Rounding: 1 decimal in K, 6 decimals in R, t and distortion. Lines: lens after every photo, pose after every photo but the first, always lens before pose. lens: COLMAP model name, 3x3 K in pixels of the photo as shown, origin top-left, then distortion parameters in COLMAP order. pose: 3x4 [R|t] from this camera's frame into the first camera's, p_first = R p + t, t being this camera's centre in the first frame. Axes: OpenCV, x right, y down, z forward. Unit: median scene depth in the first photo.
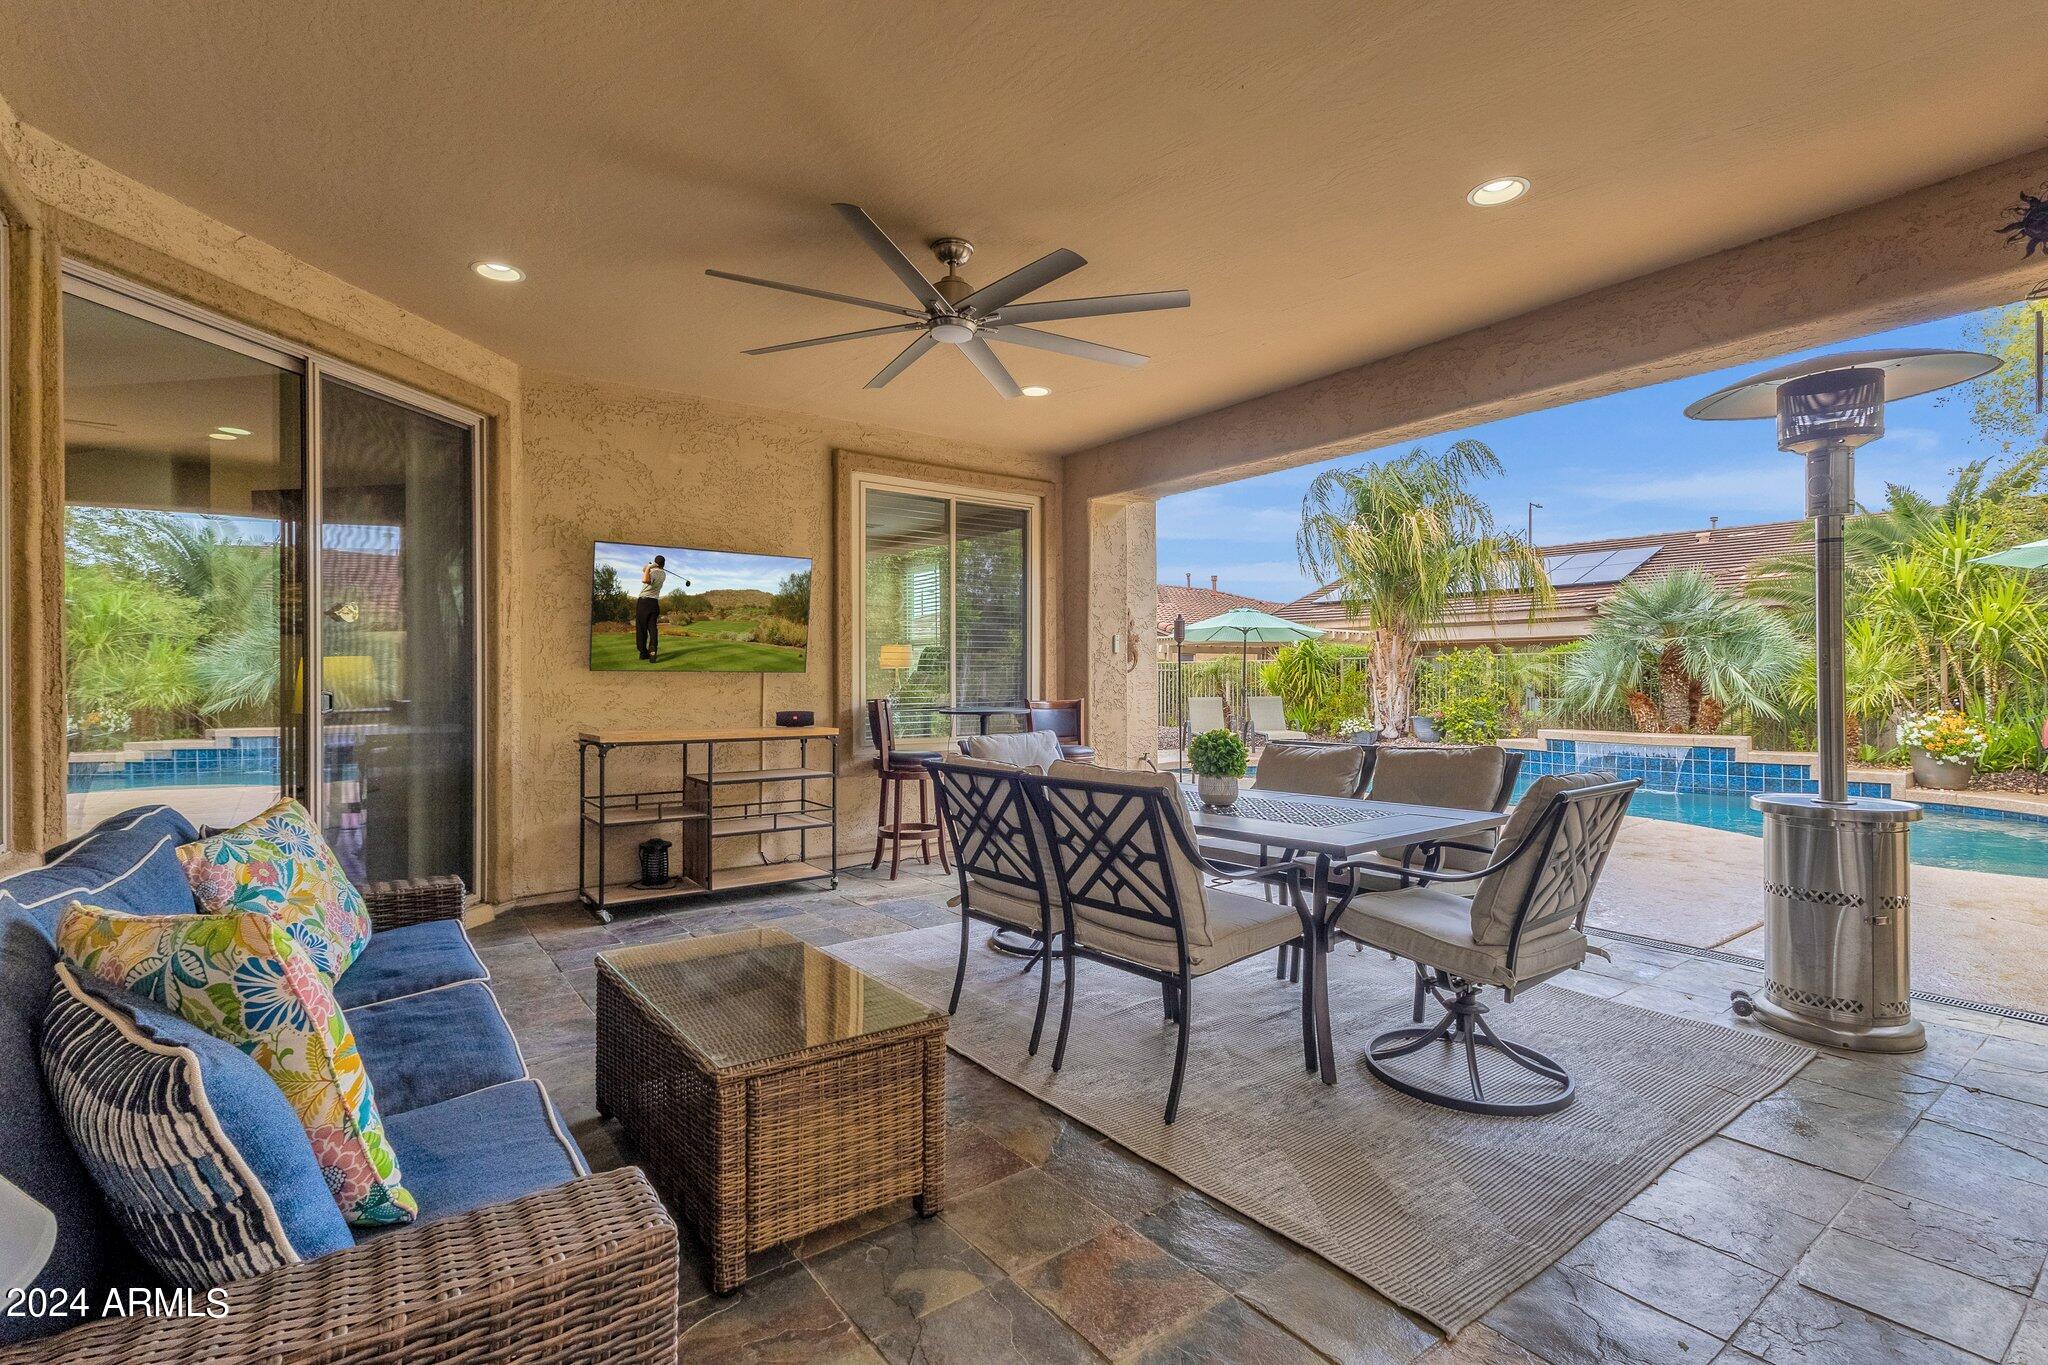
lens RADIAL K [[944.3, 0, 1027.4], [0, 944.3, 680.1], [0, 0, 1]] dist [0.005133, 0.002010]
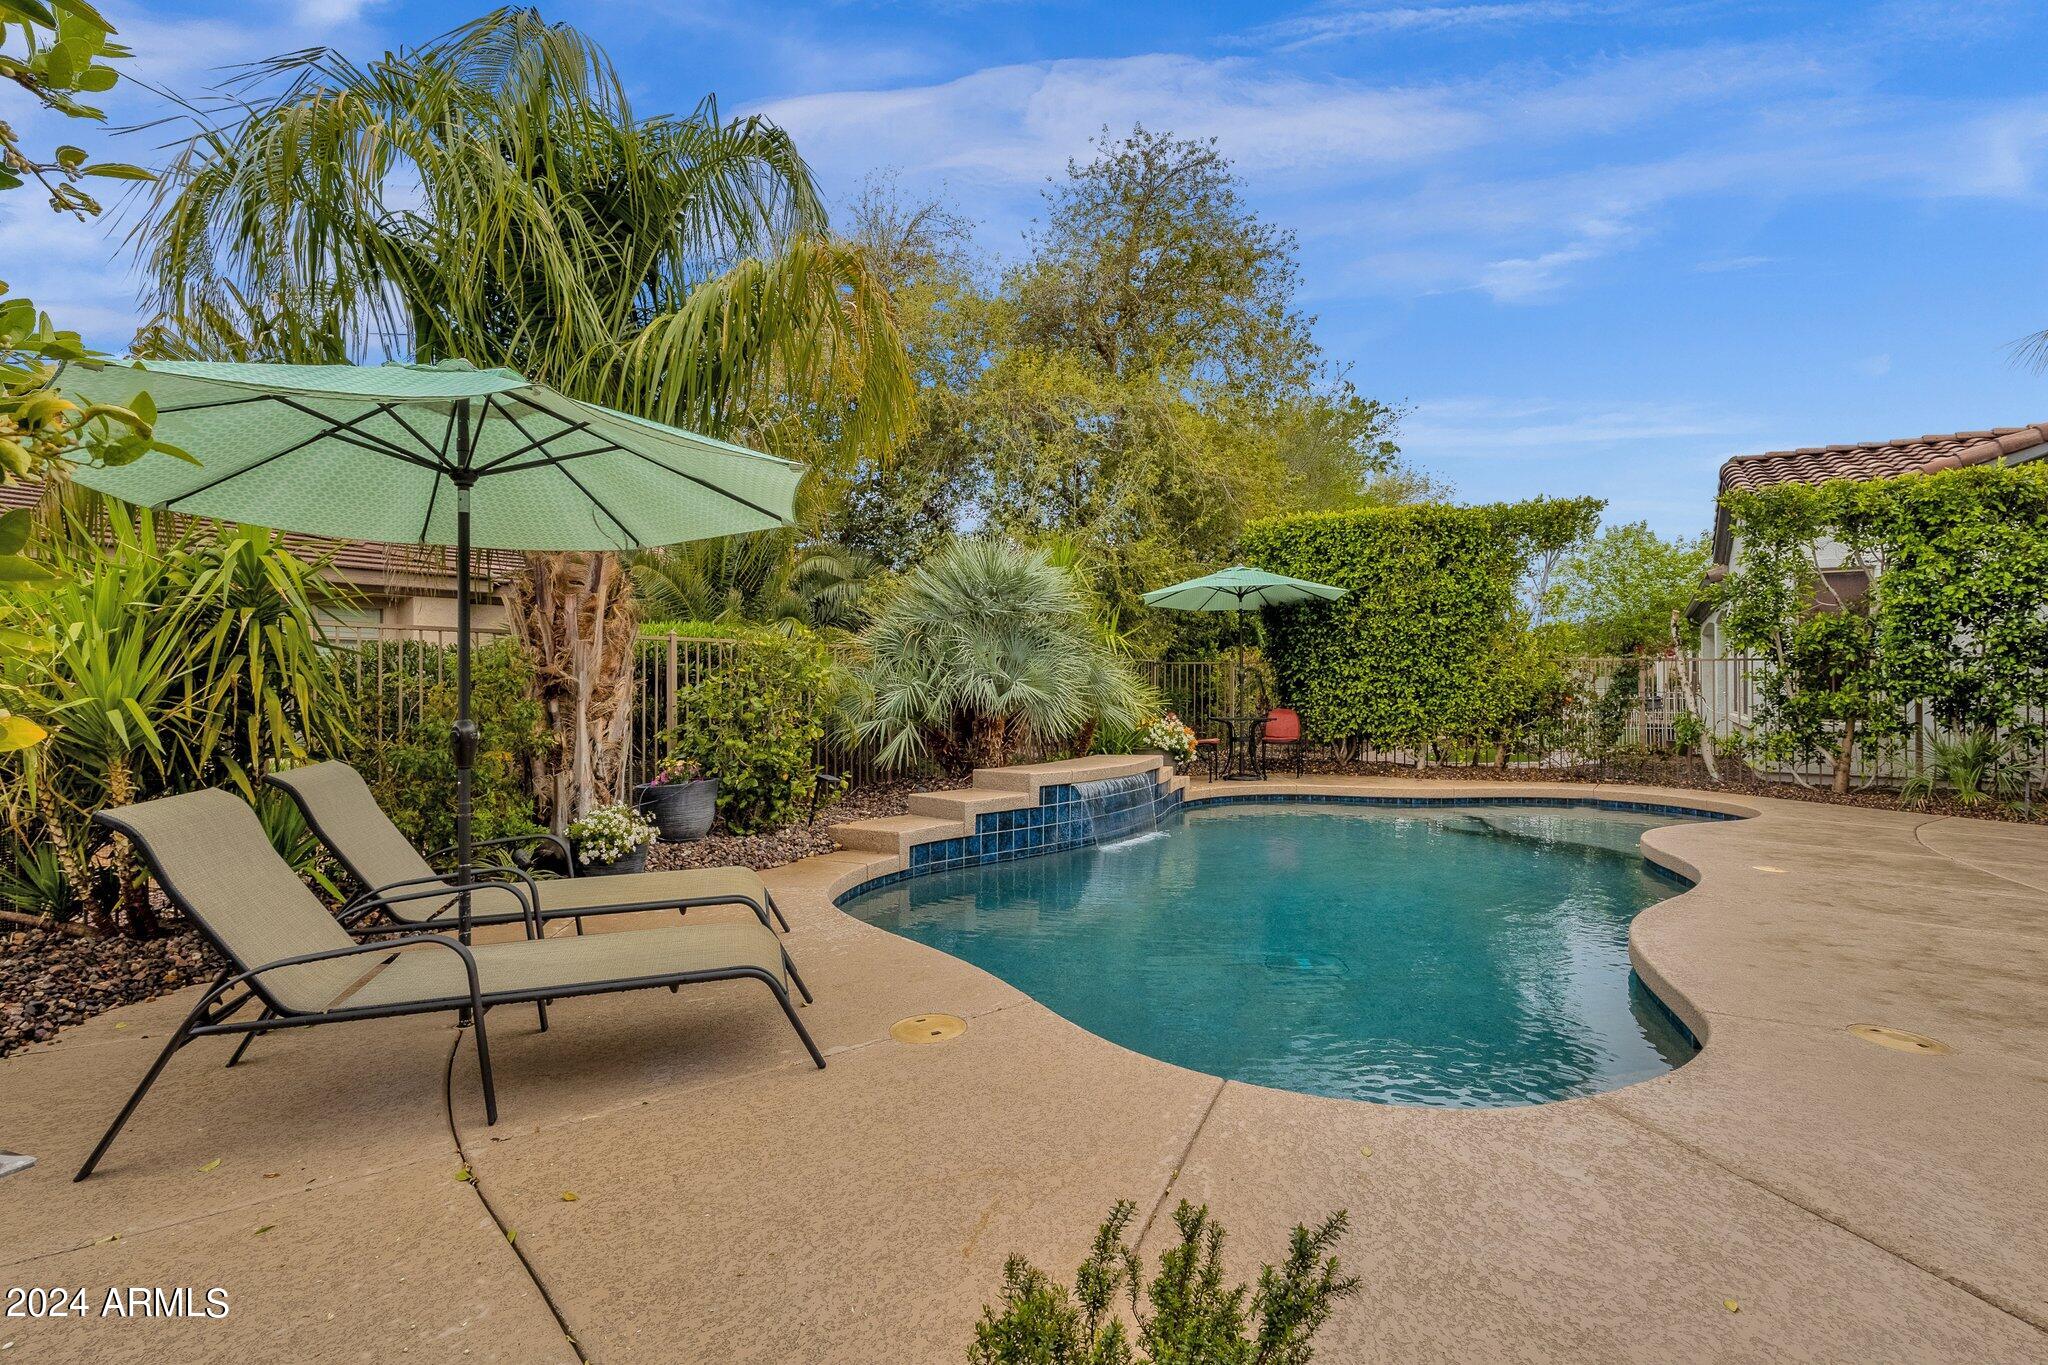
lens RADIAL K [[994.2, 0, 1008.4], [0, 994.2, 686.2], [0, 0, 1]] dist [-0.000385, 0.002861]
pose [[-0.339493, 0.003895, 0.940600, -0.070882], [0.010058, 0.999949, -0.000510, -0.004596], [-0.940555, 0.009288, -0.339515, 1.526713]]
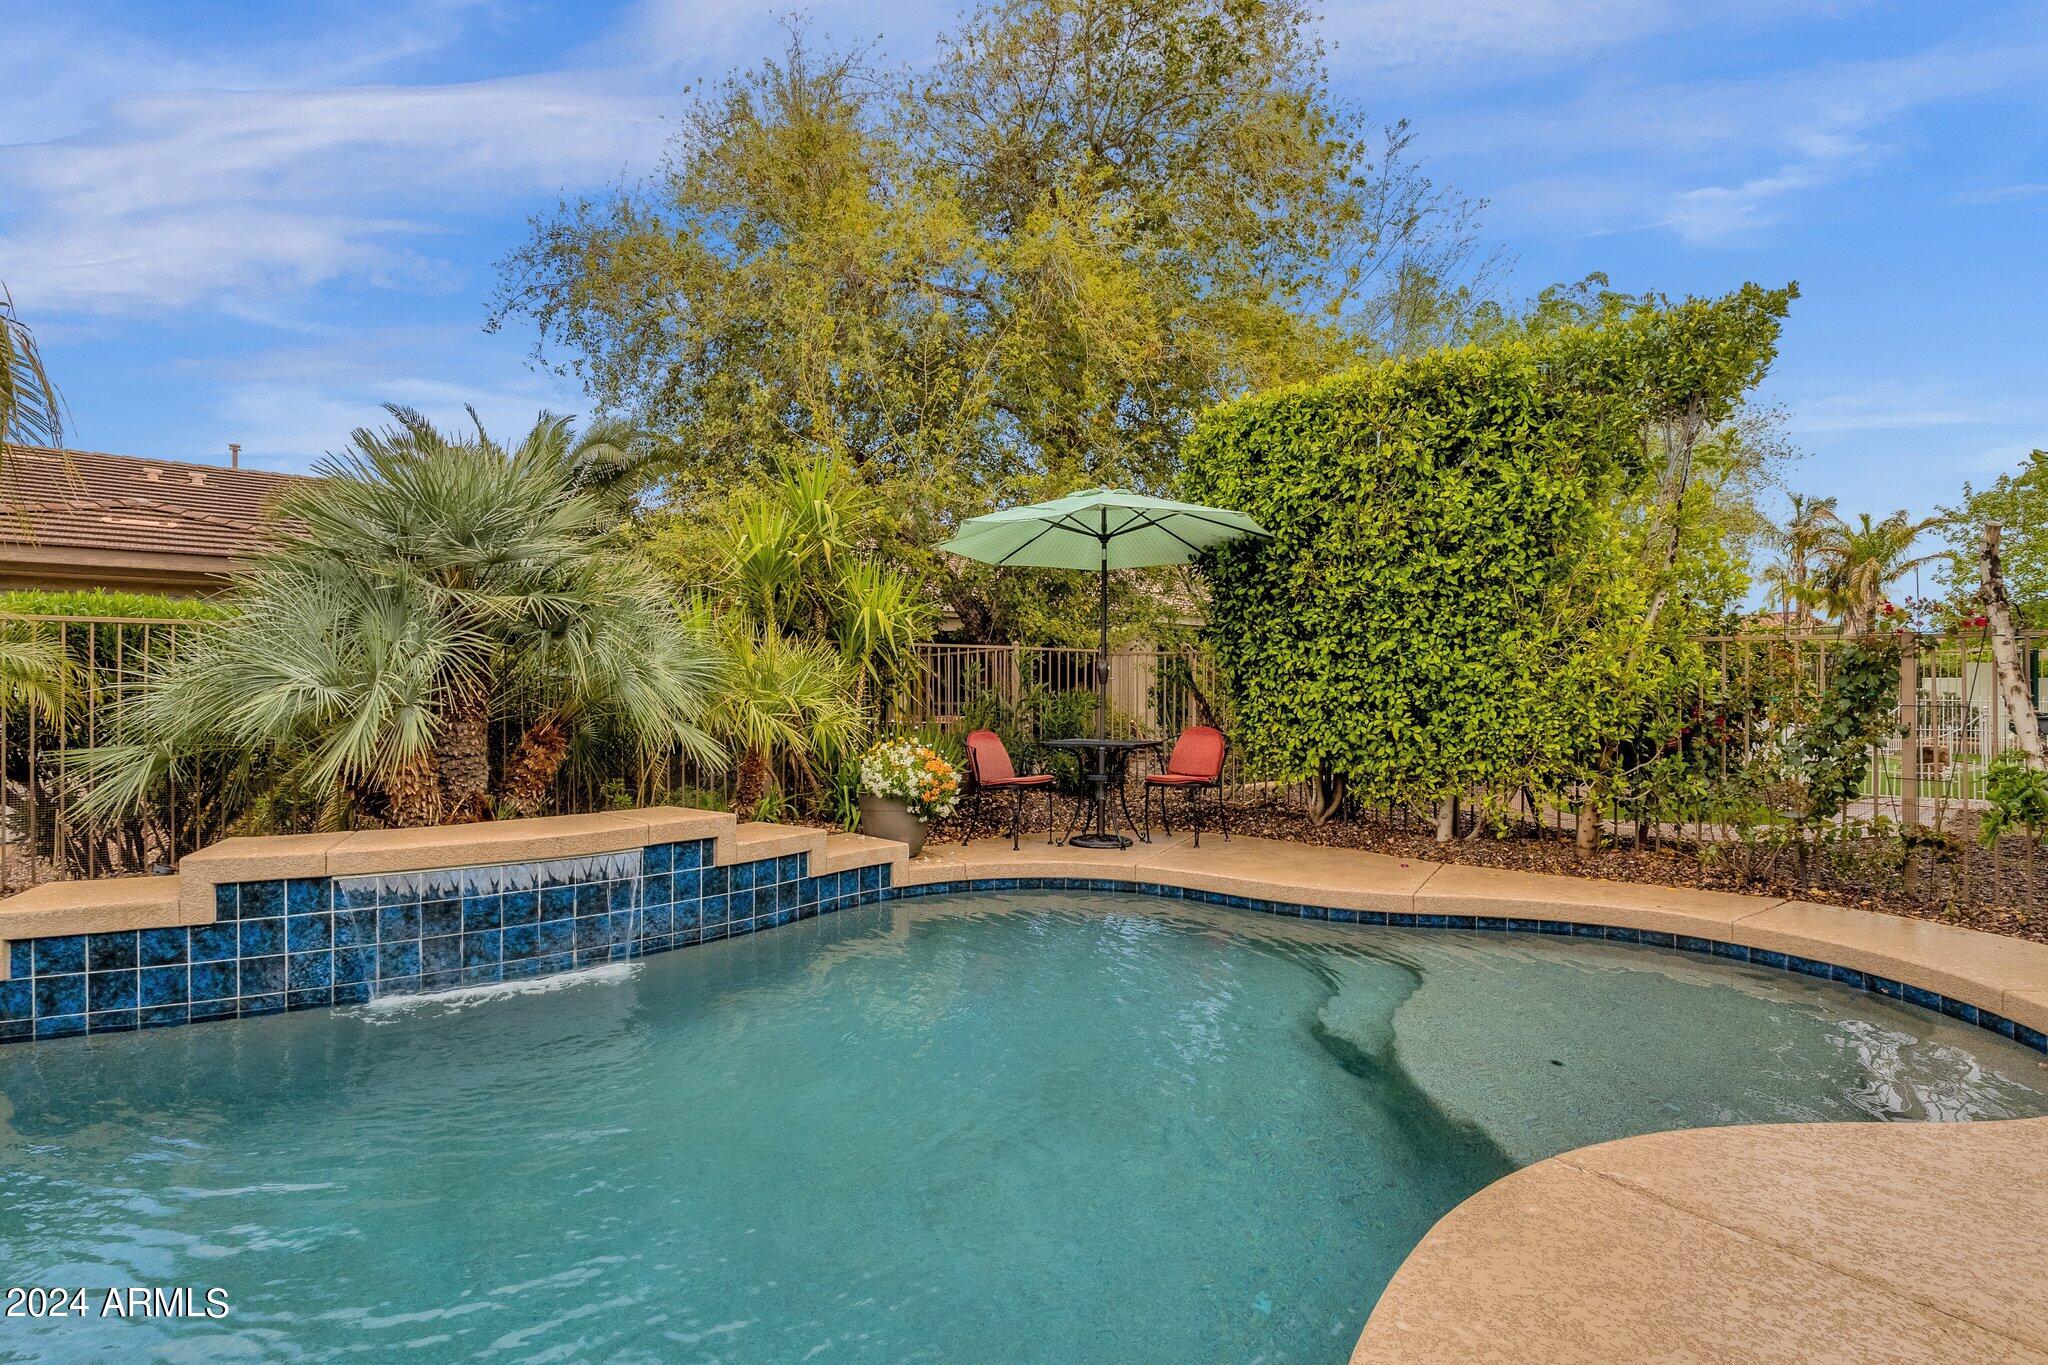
lens RADIAL K [[994.2, 0, 1020.9], [0, 994.2, 679.3], [0, 0, 1]] dist [-0.000385, 0.002861]
pose [[-0.019665, 0.011557, 0.999740, 0.257189], [0.006851, 0.999911, -0.011424, -0.001305], [-0.999783, 0.006625, -0.019742, 0.907236]]
